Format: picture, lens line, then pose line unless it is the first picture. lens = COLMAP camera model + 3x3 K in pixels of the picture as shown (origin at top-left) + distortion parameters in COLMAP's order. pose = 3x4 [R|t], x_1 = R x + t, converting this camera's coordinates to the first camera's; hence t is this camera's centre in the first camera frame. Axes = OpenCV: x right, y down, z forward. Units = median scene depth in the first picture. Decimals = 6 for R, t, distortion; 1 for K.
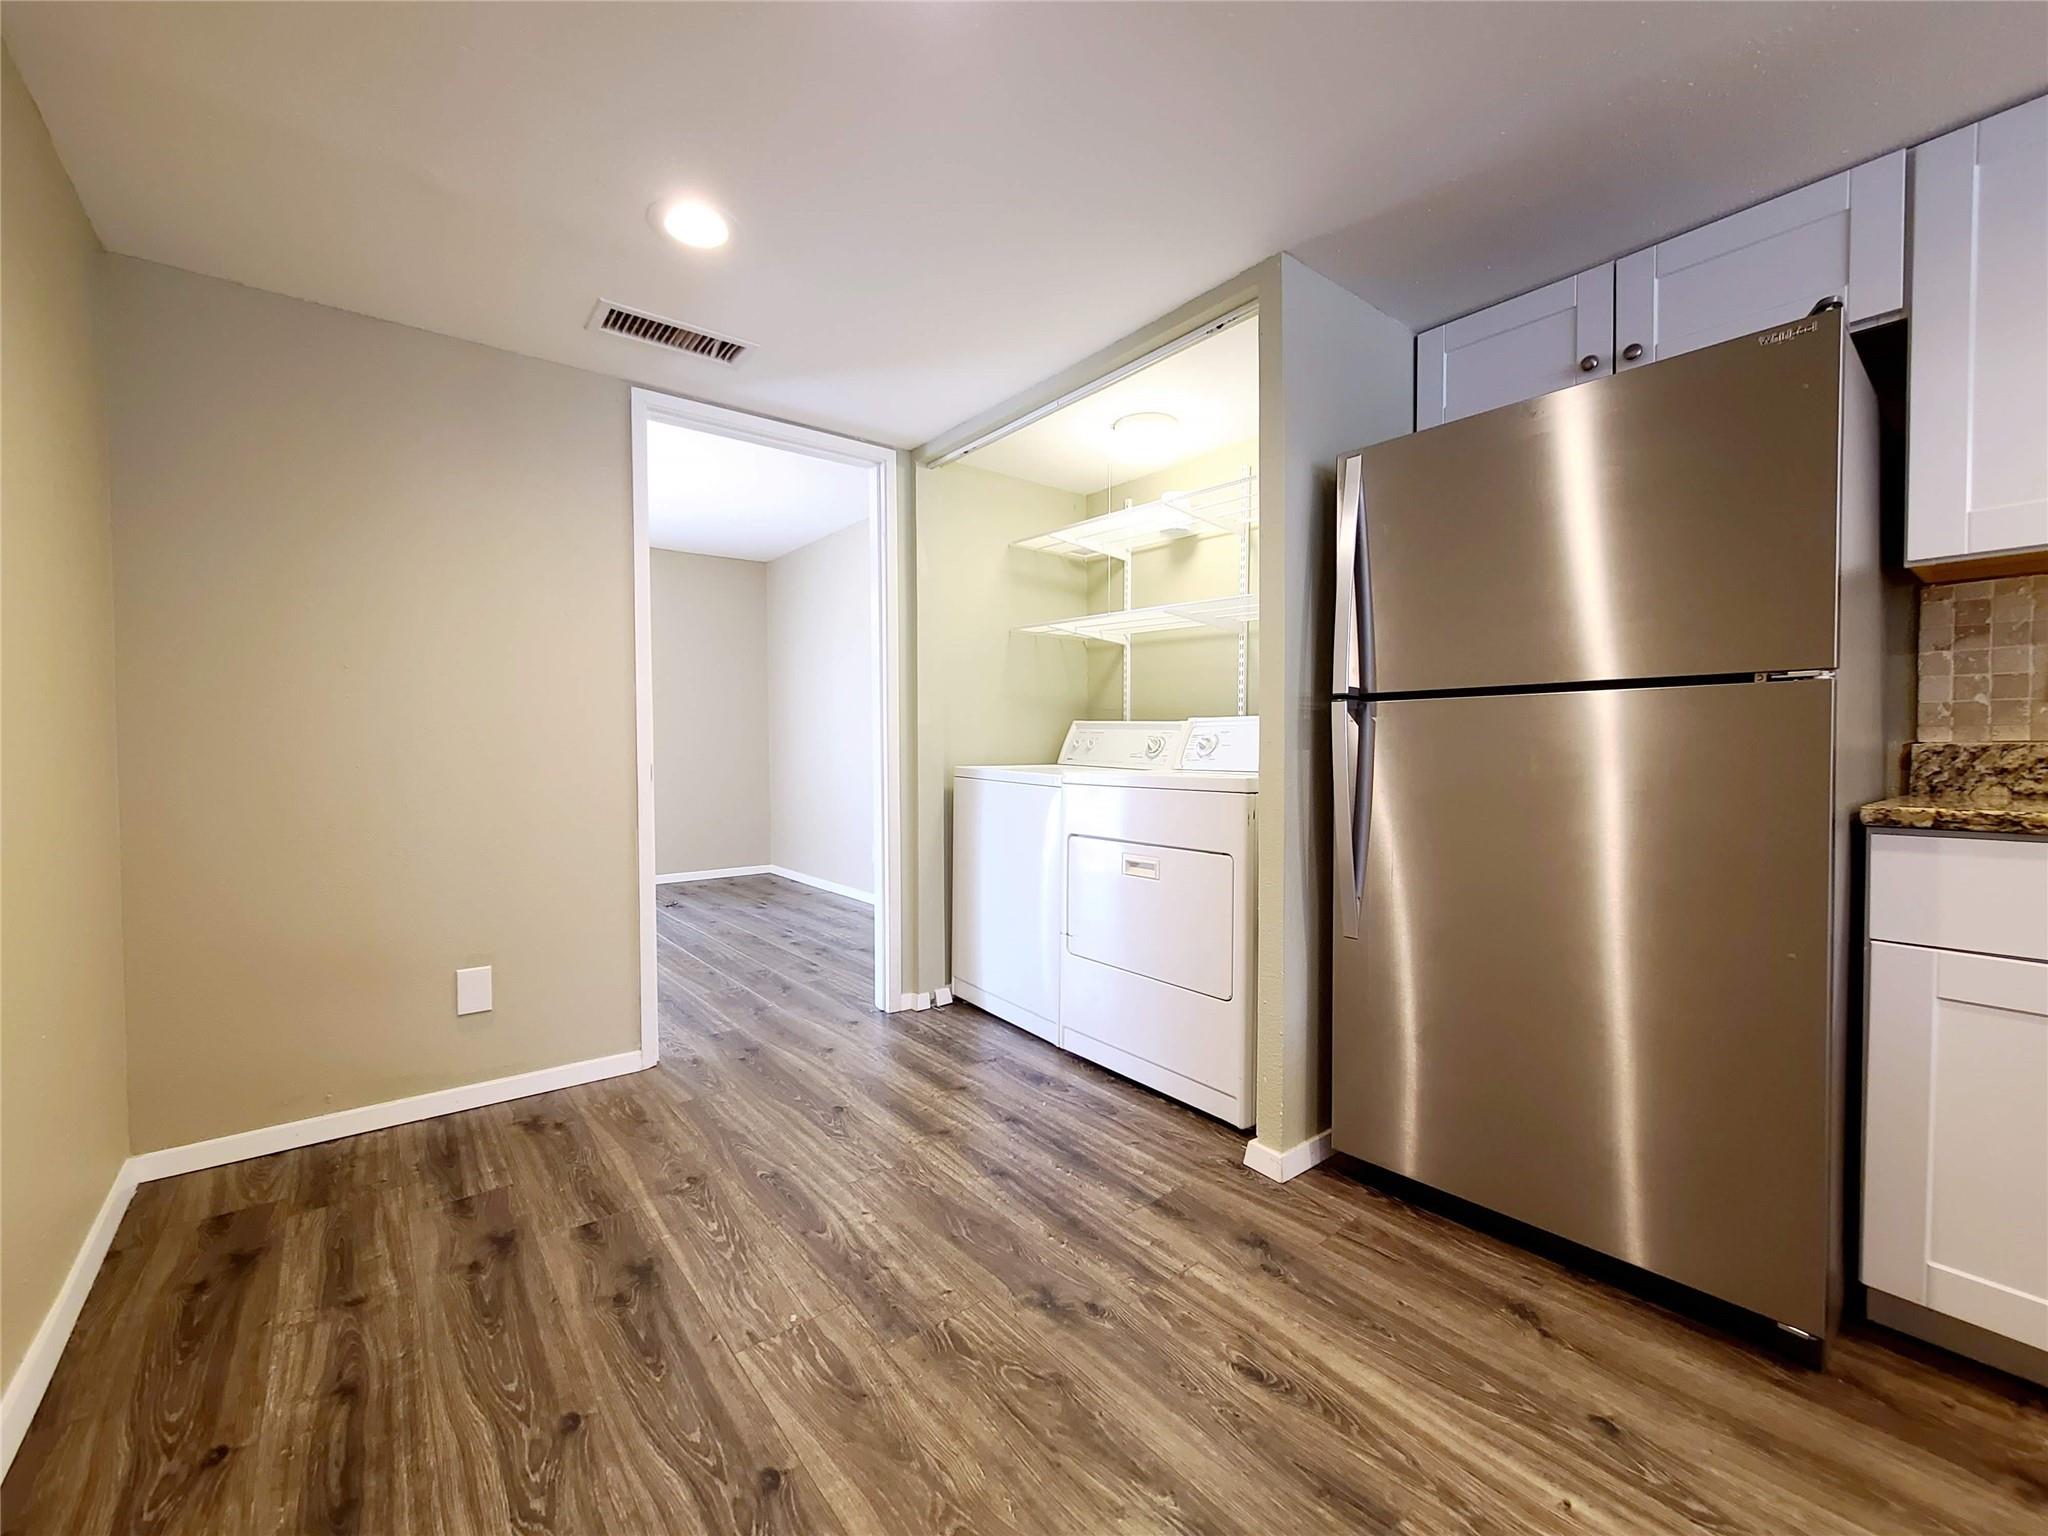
lens RADIAL K [[833.8, 0, 1027.7], [0, 833.8, 767.7], [0, 0, 1]] dist [0.001640, 0.000969]
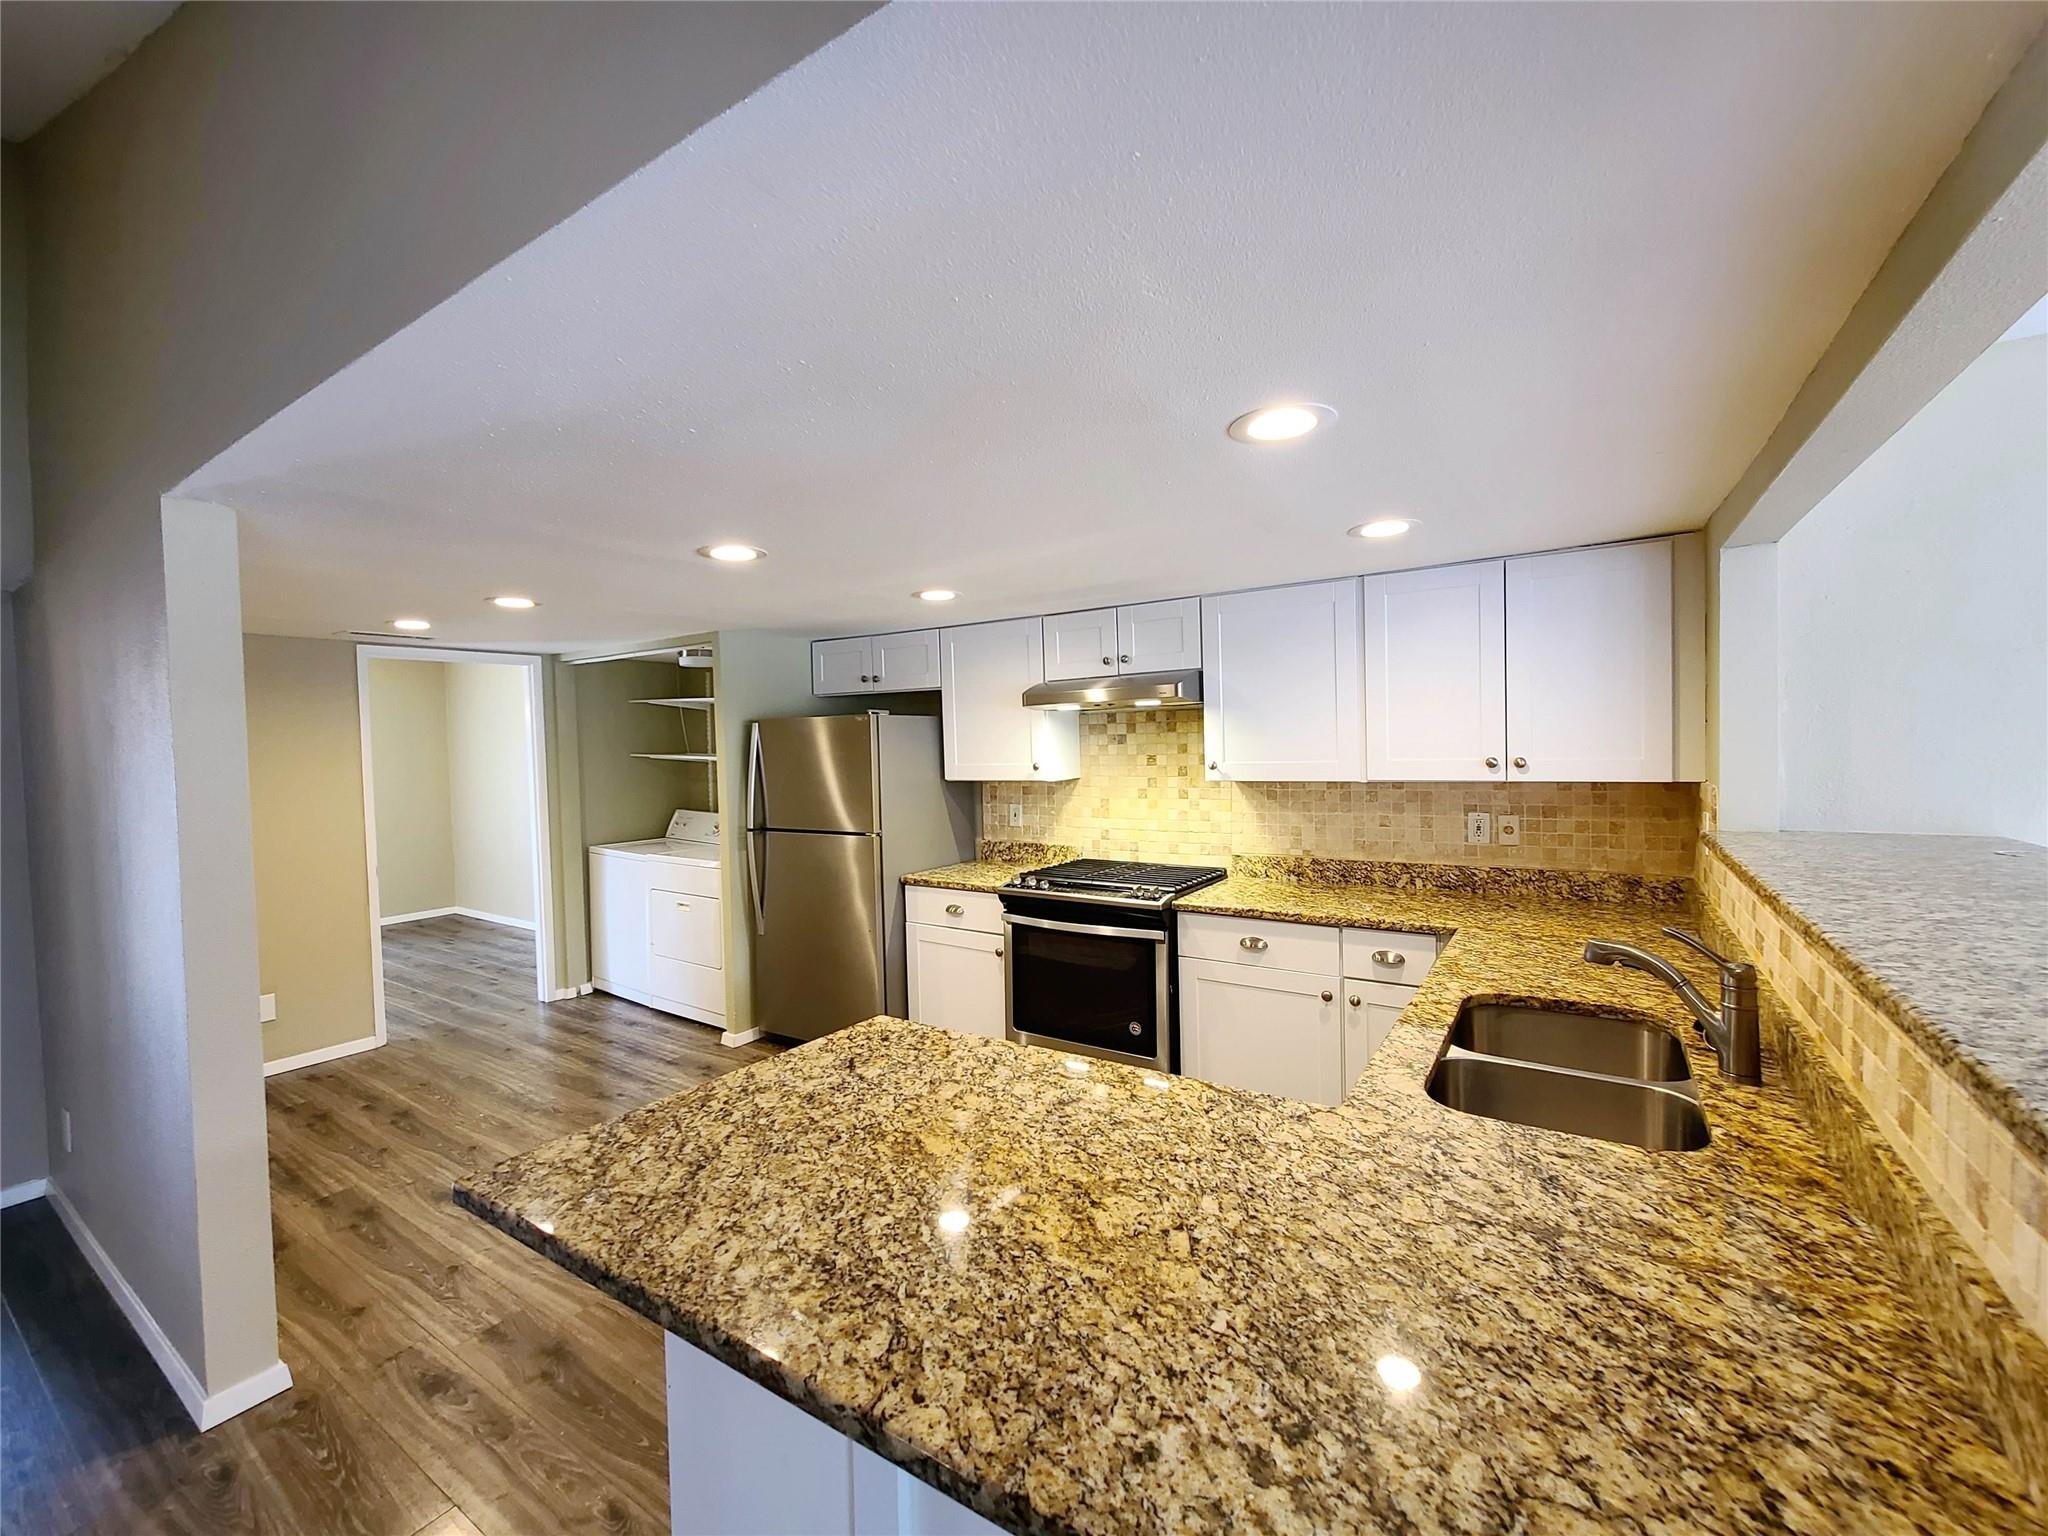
lens RADIAL K [[833.8, 0, 1027.2], [0, 833.8, 771.8], [0, 0, 1]] dist [0.001640, 0.000969]
pose [[0.951907, -0.028144, 0.305091, 0.299494], [0.025556, 0.999596, 0.012475, -0.187860], [-0.305318, -0.004078, 0.952242, -1.036896]]
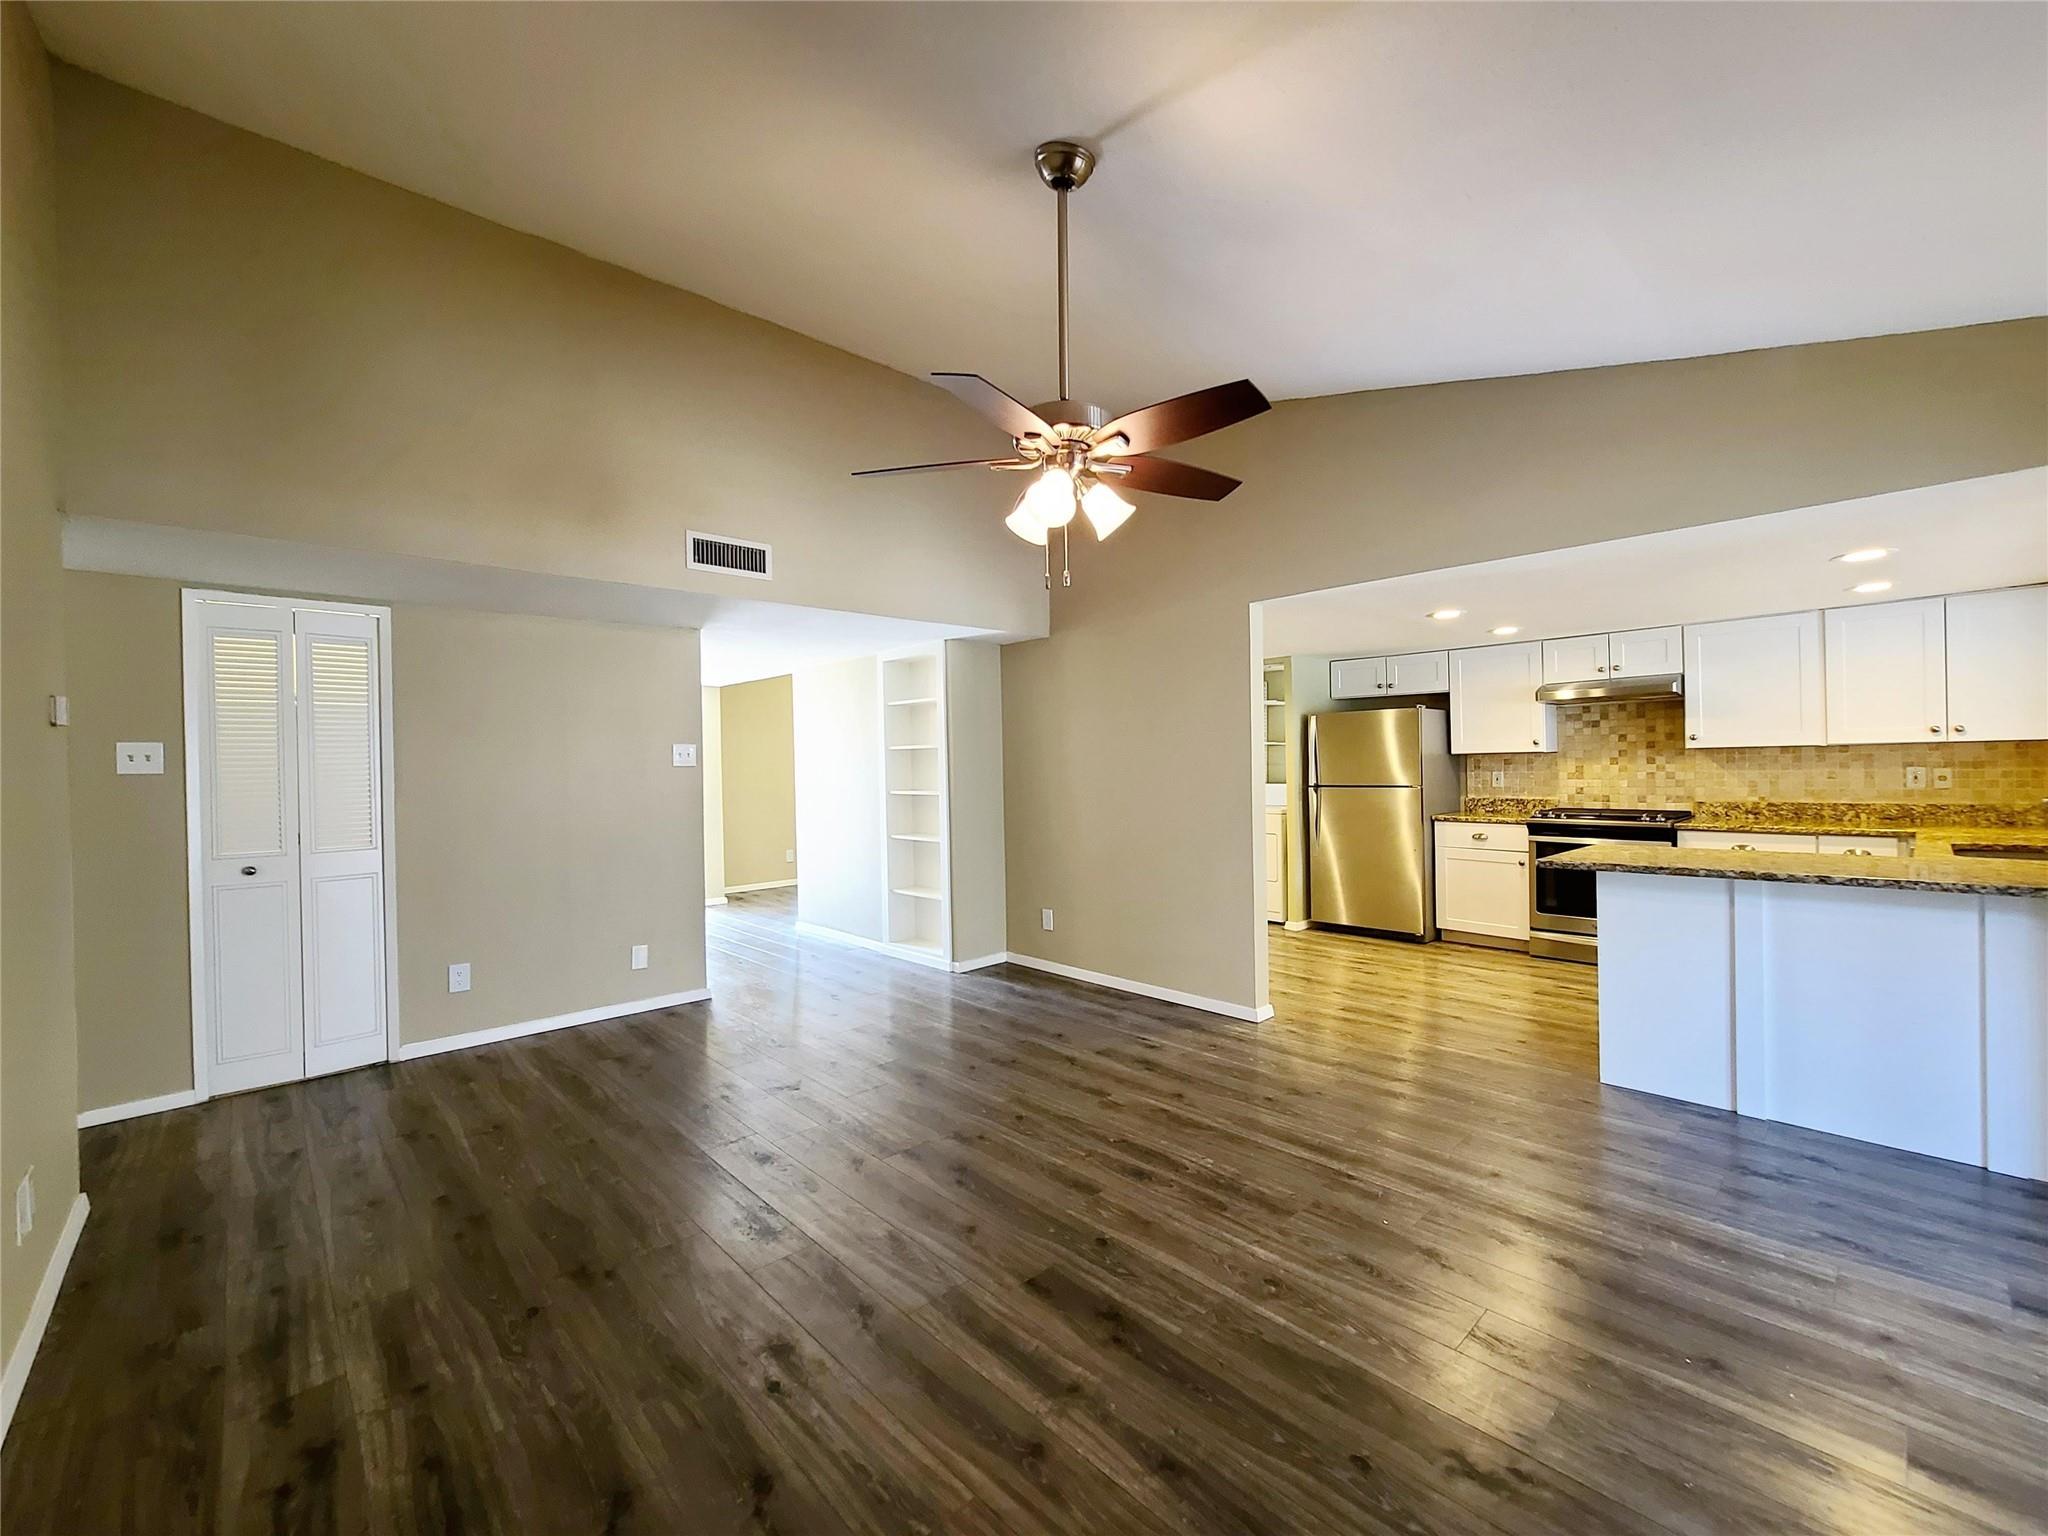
lens RADIAL K [[833.8, 0, 1035.6], [0, 833.8, 766.8], [0, 0, 1]] dist [0.001640, 0.000969]
pose [[0.997099, -0.018943, 0.073720, -0.755196], [0.020168, 0.999670, -0.015903, -0.100846], [-0.073395, 0.017344, 0.997152, -1.750719]]
